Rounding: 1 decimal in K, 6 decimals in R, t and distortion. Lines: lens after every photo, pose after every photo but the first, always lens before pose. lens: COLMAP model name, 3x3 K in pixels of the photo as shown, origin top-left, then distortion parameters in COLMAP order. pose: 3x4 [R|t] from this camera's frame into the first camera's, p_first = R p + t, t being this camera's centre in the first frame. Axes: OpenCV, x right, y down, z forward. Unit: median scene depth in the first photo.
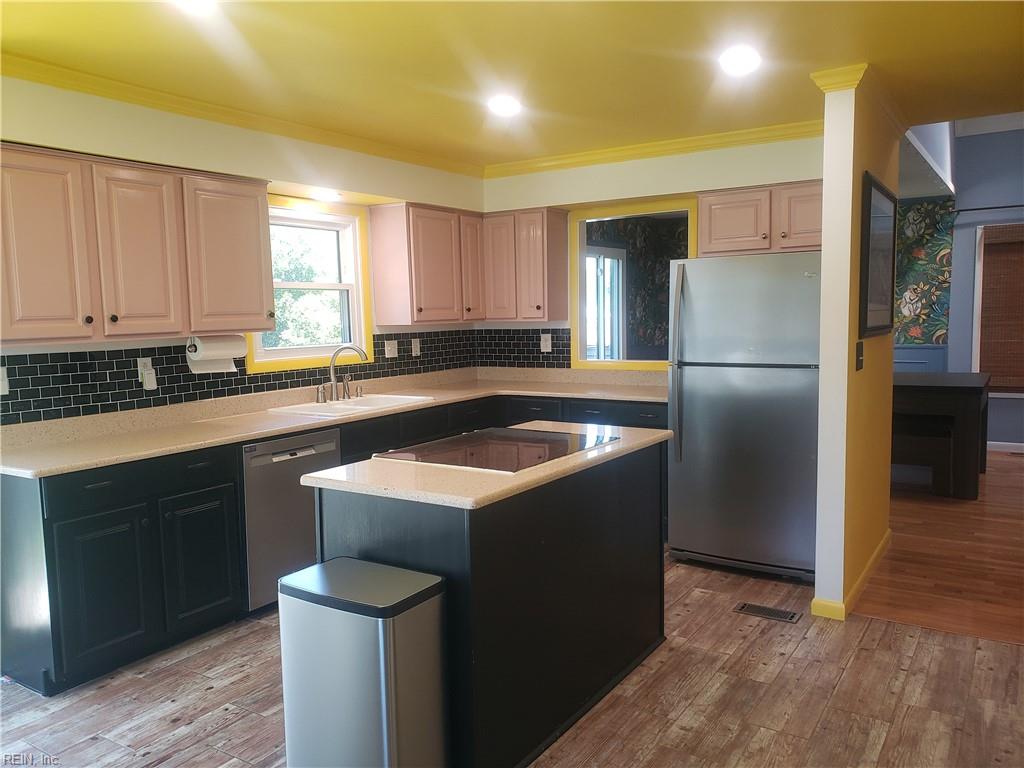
lens RADIAL K [[785.8, 0, 485.1], [0, 785.8, 393.7], [0, 0, 1]] dist [0.044268, -0.037561]
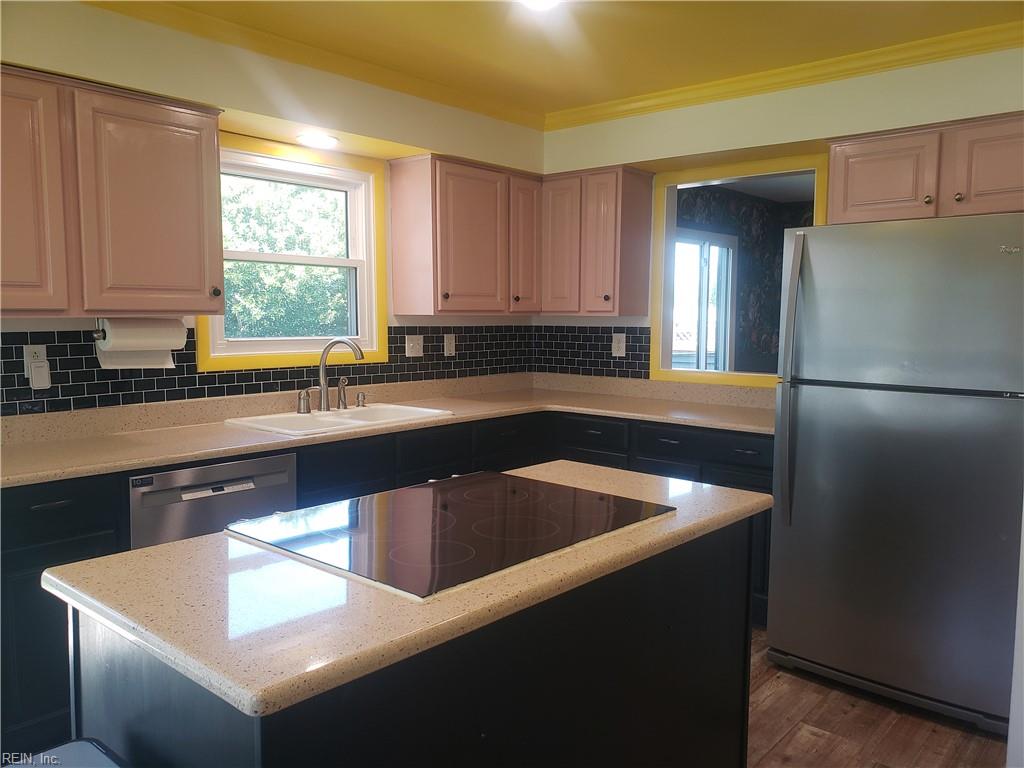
lens RADIAL K [[785.8, 0, 509.1], [0, 785.8, 389.2], [0, 0, 1]] dist [0.044268, -0.037561]
pose [[0.992549, 0.040347, -0.114972, 0.072972], [-0.041154, 0.999142, -0.004657, -0.015696], [0.114685, 0.009354, 0.993358, 0.260710]]
